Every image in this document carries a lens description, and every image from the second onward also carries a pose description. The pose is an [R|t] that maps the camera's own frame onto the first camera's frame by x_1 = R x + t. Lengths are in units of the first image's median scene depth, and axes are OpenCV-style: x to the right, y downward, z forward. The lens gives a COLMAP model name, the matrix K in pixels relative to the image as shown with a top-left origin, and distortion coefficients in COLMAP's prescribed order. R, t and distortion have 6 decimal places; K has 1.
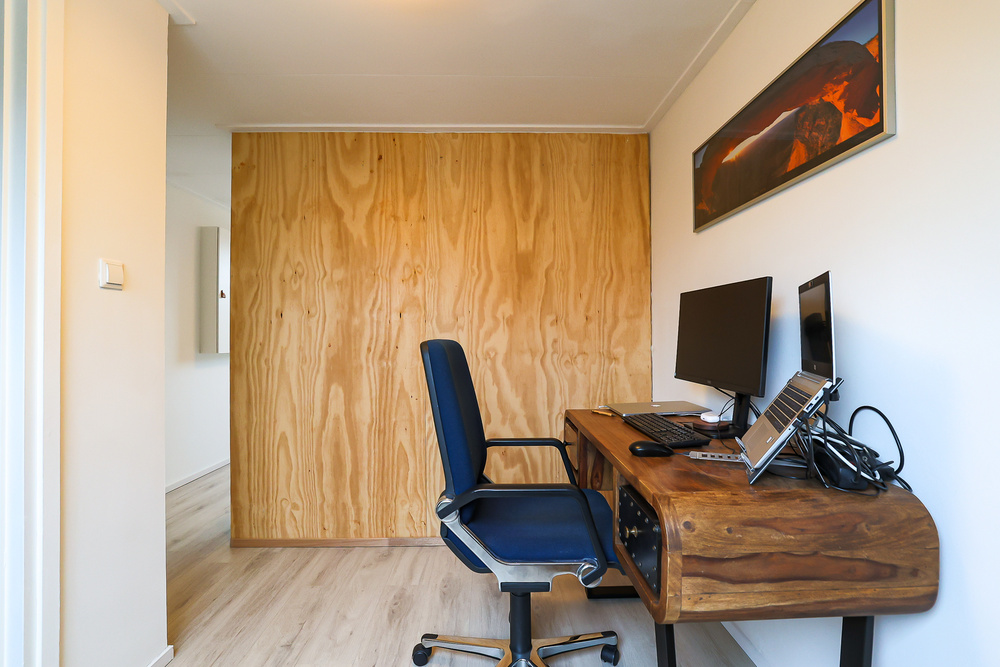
lens RADIAL K [[466.8, 0, 500.0], [0, 466.8, 333.5], [0, 0, 1]] dist [-0.043865, 0.001121]
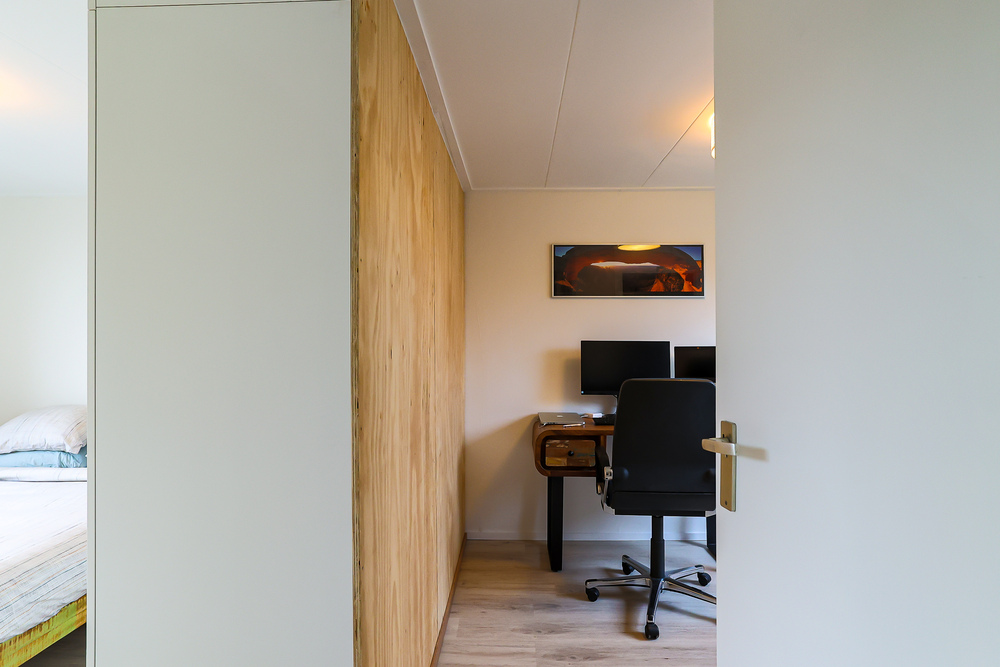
lens RADIAL K [[543.9, 0, 500.0], [0, 543.9, 333.5], [0, 0, 1]] dist [-0.002417, 0.000048]
pose [[0.044031, 0.017648, 0.998874, -1.451559], [-0.015204, 0.999740, -0.016993, -0.072584], [-0.998914, -0.014439, 0.044288, 1.168862]]
